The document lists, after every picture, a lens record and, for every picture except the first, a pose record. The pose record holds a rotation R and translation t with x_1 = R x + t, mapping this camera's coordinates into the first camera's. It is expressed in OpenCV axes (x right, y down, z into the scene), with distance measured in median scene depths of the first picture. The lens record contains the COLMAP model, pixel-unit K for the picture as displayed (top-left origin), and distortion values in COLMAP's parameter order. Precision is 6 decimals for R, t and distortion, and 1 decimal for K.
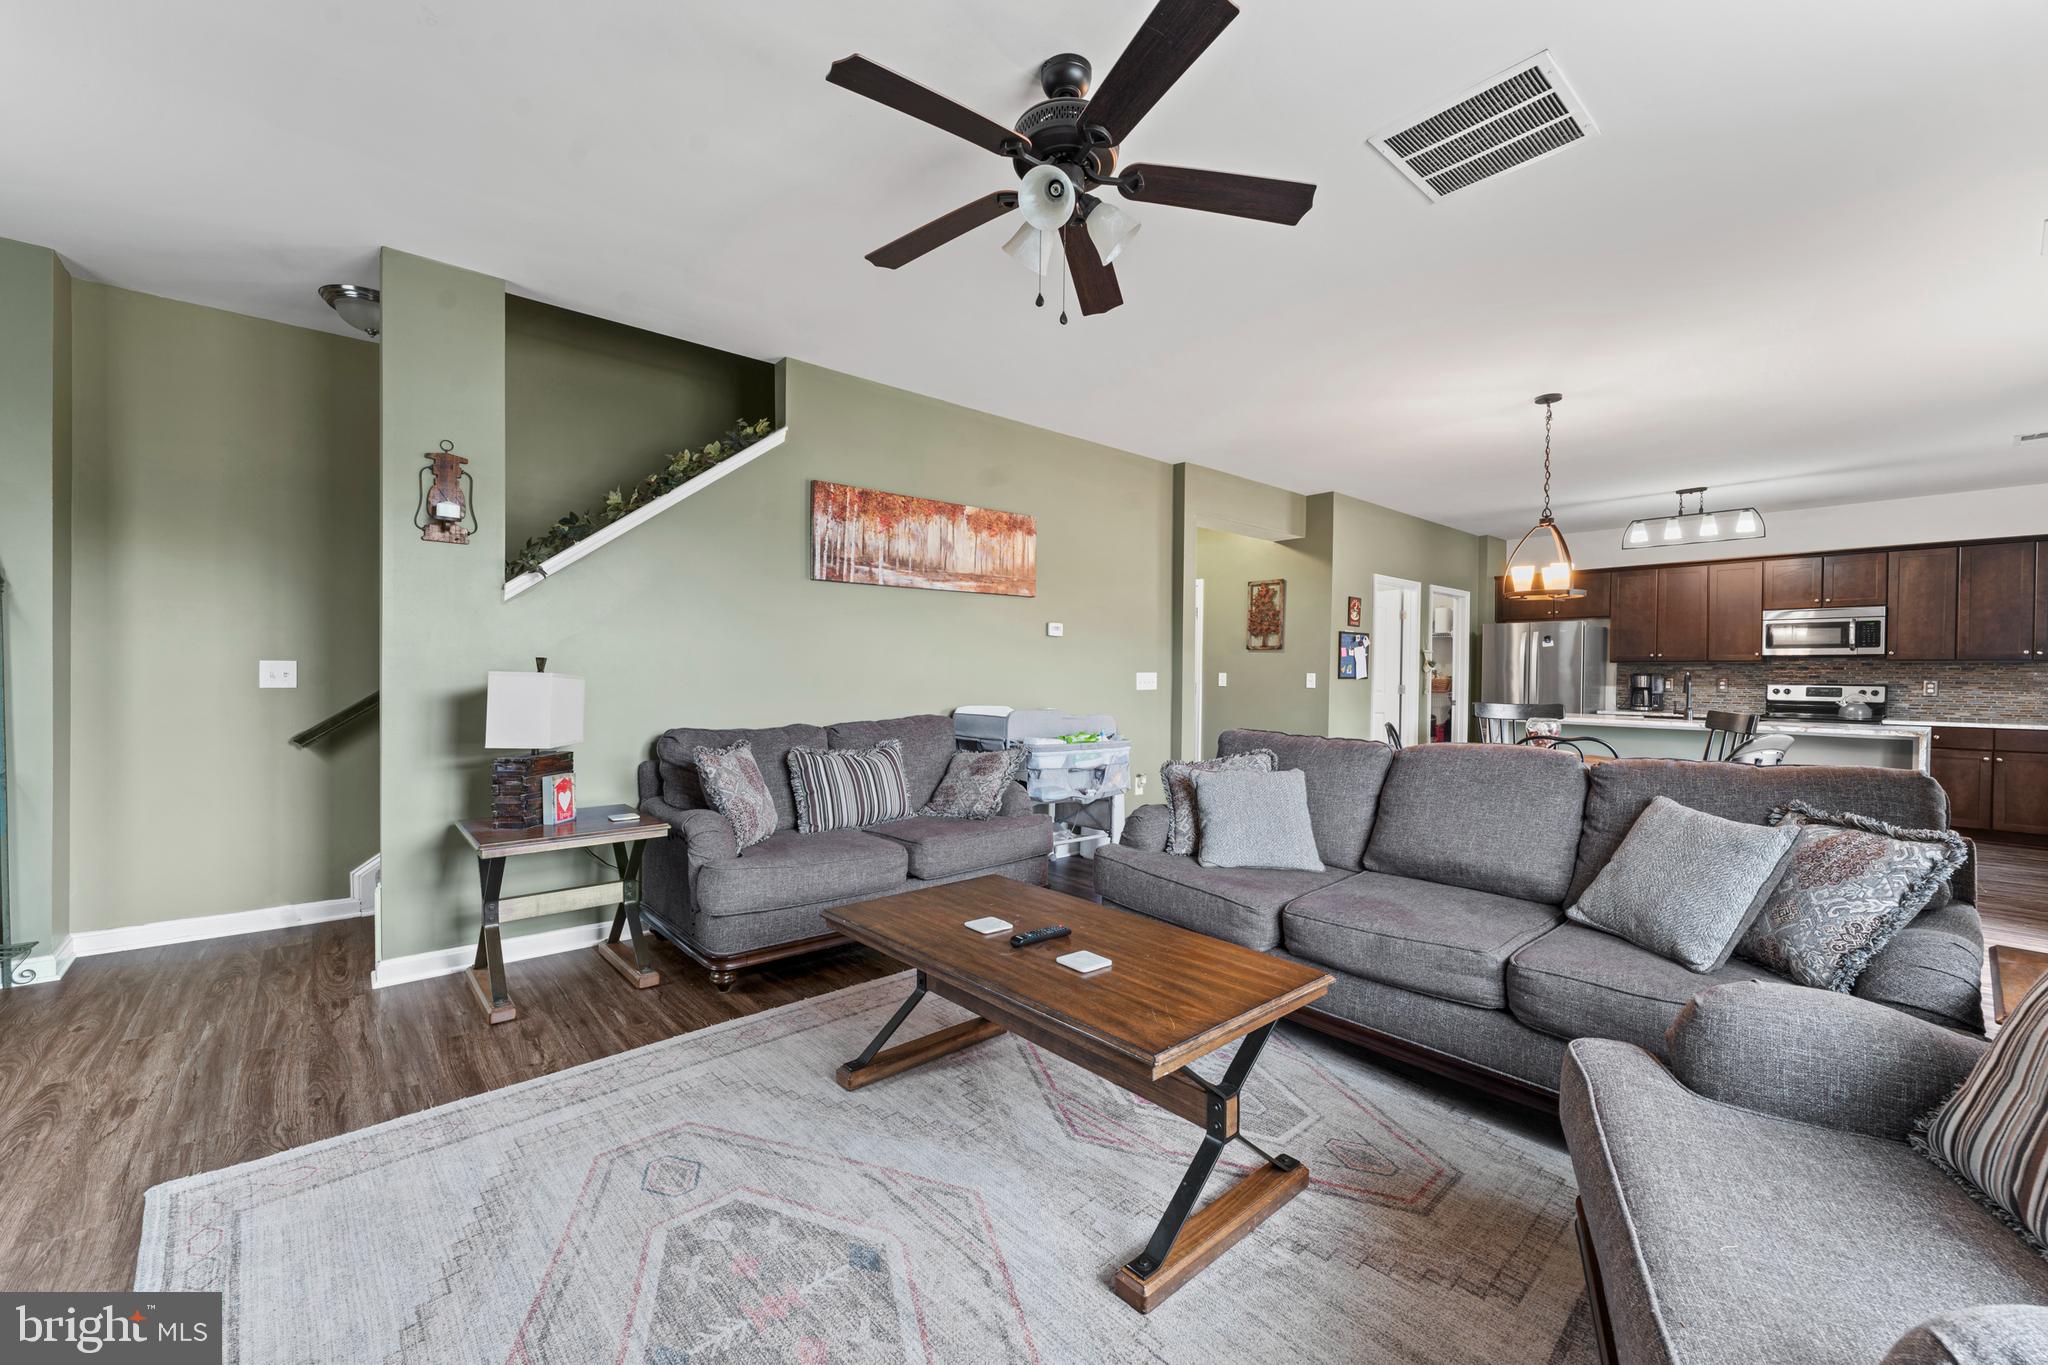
lens RADIAL K [[815.8, 0, 1022.1], [0, 815.8, 683.8], [0, 0, 1]] dist [-0.001634, -0.000194]
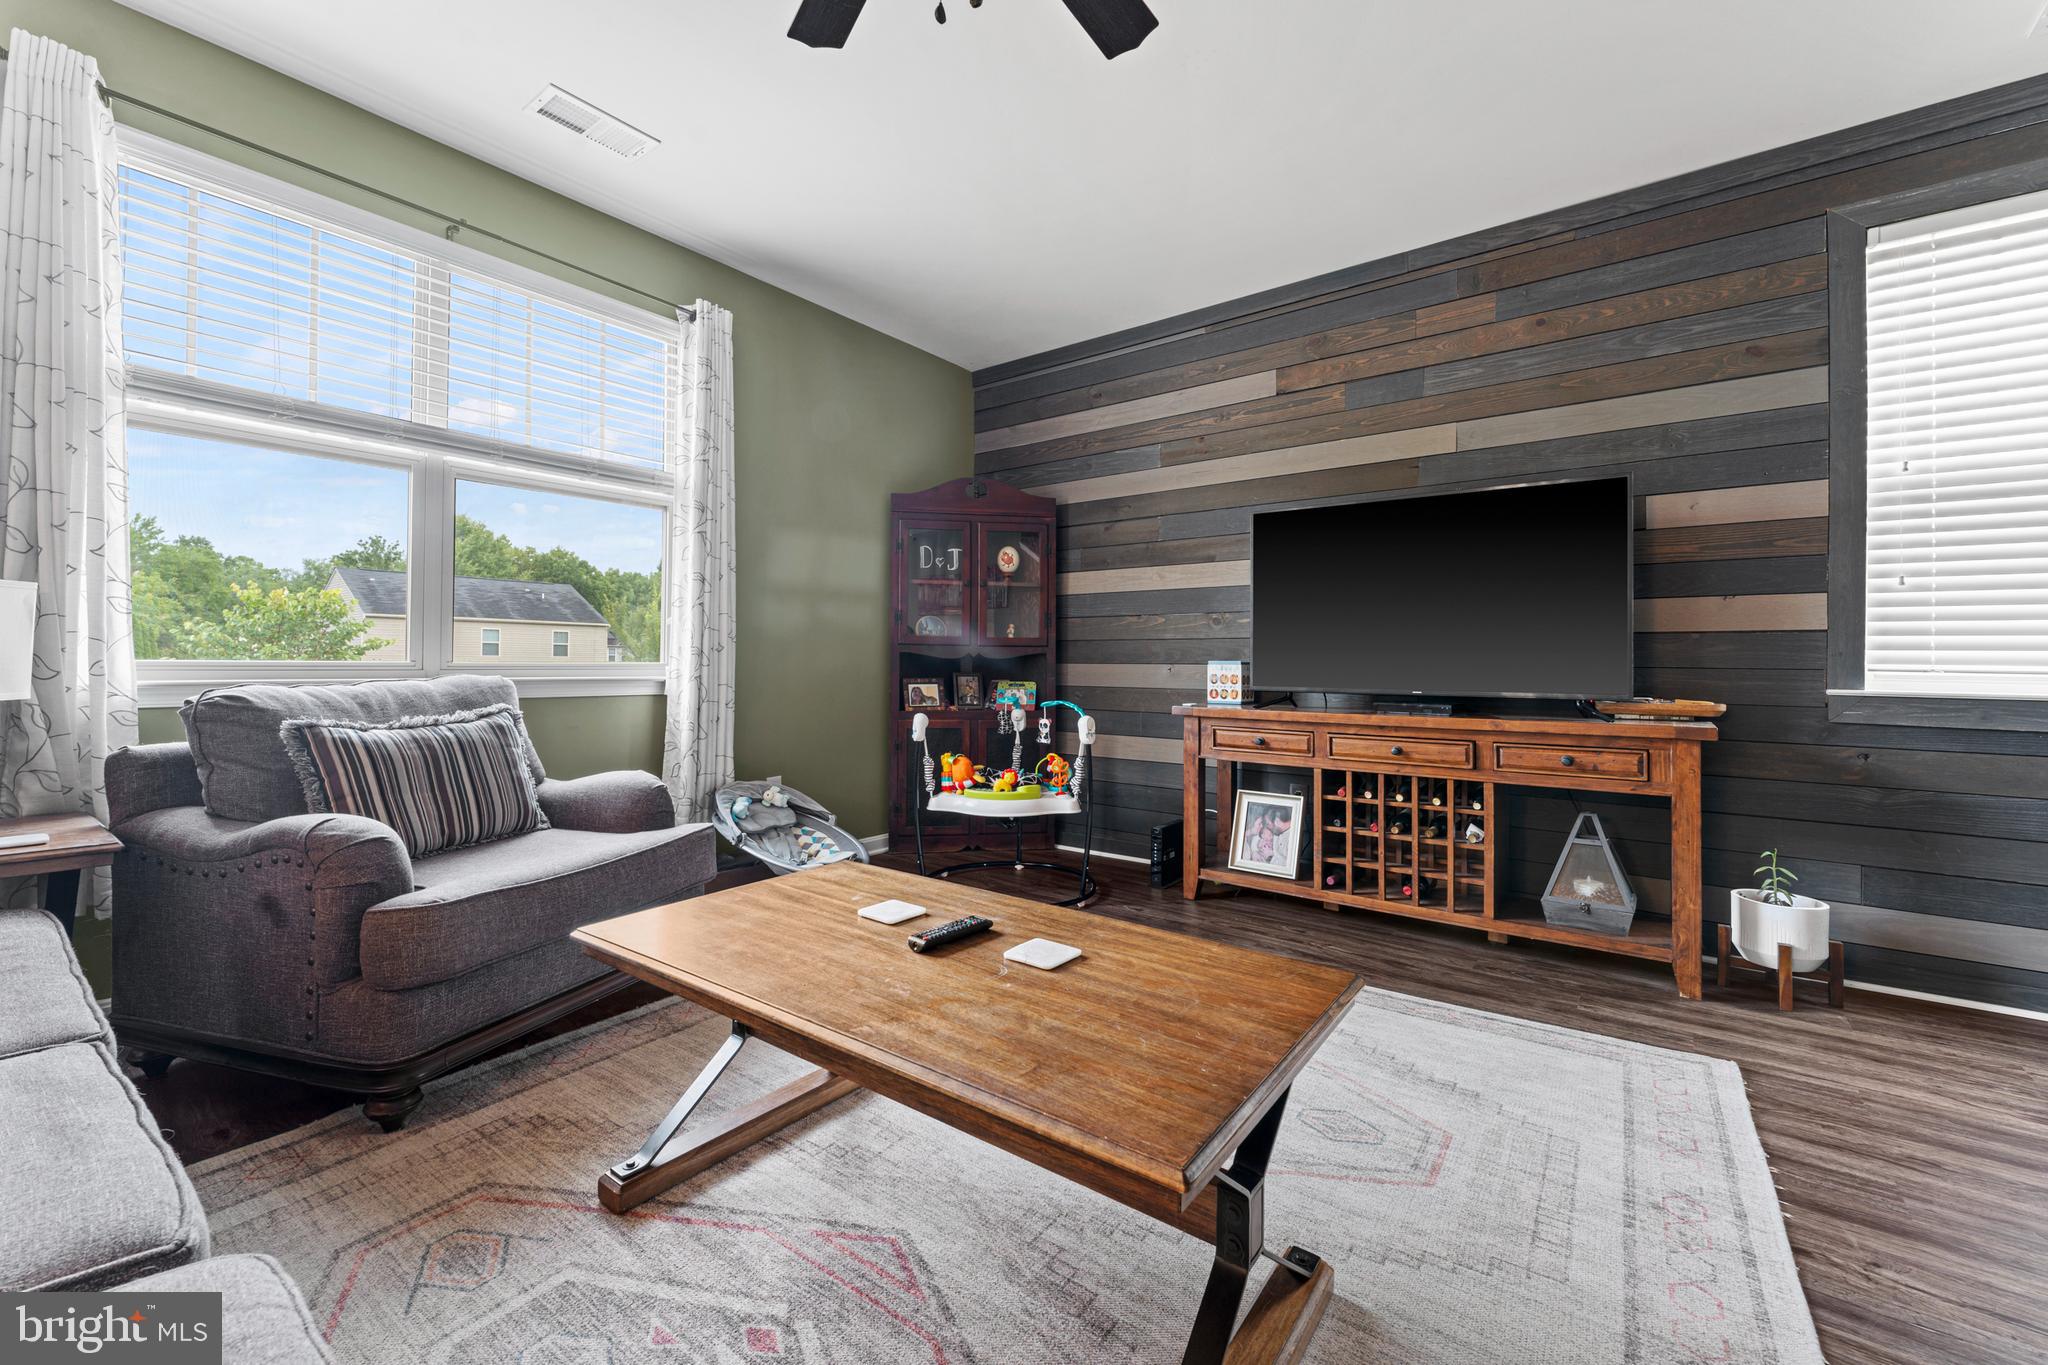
lens RADIAL K [[815.8, 0, 1033.5], [0, 815.8, 656.9], [0, 0, 1]] dist [-0.001634, -0.000194]
pose [[-0.975905, -0.020649, -0.217216, 0.072581], [-0.021167, 0.999776, 0.000061, 0.048699], [0.217166, 0.004658, -0.976124, 1.107245]]
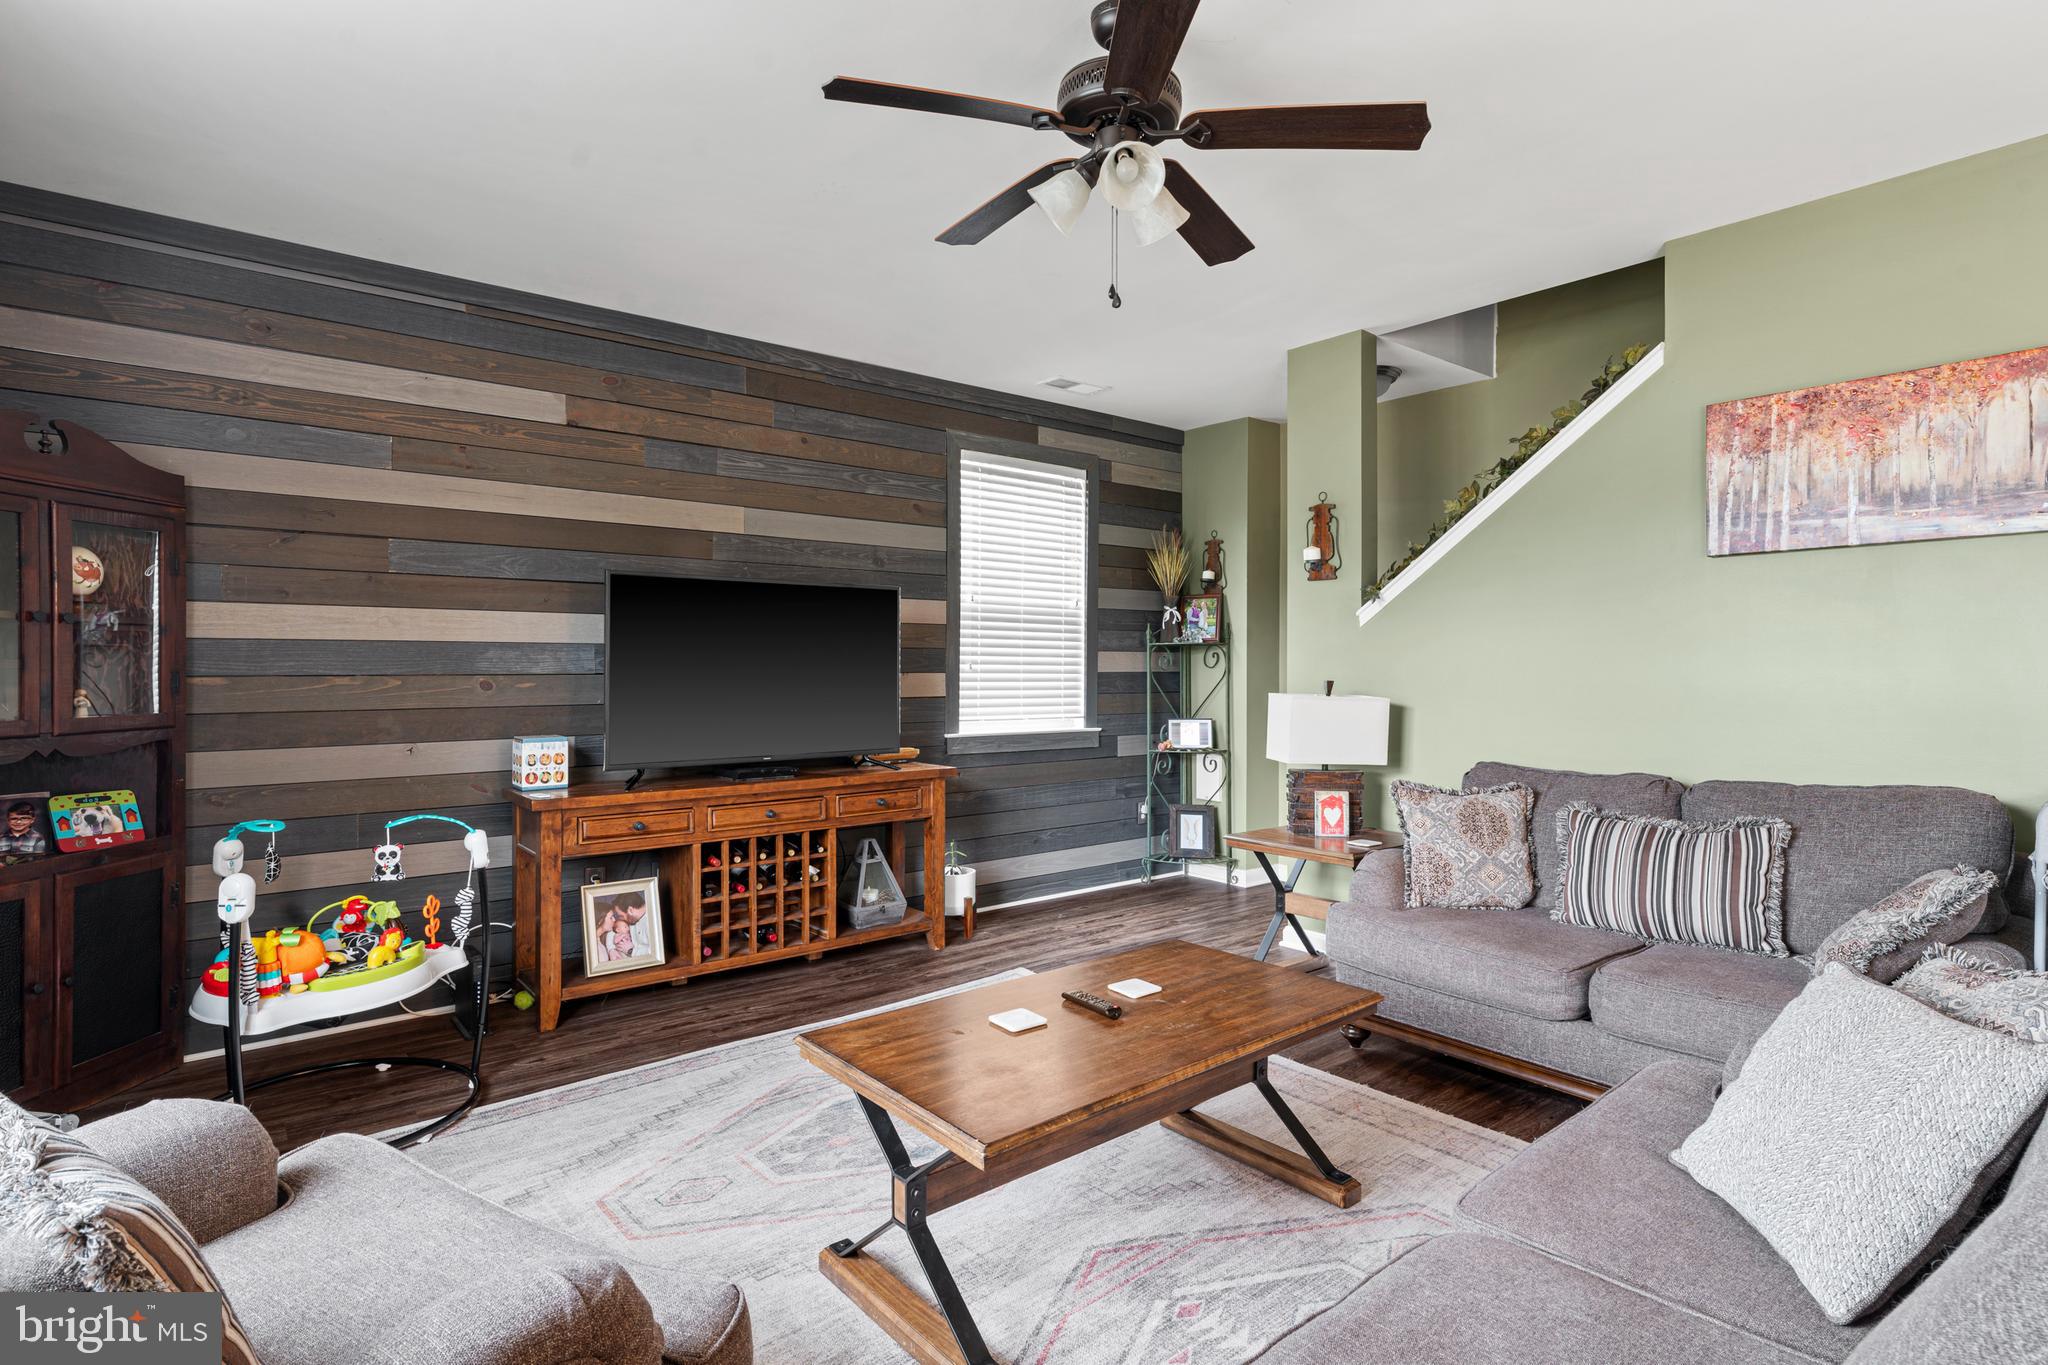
lens RADIAL K [[1009.6, 0, 1017.7], [0, 1009.6, 676.9], [0, 0, 1]] dist [-0.001732, 0.000024]
pose [[-0.032306, 0.000931, -0.999478, 0.746019], [-0.012969, 0.999915, 0.001350, -0.033934], [0.999394, 0.013006, -0.032291, 0.623517]]
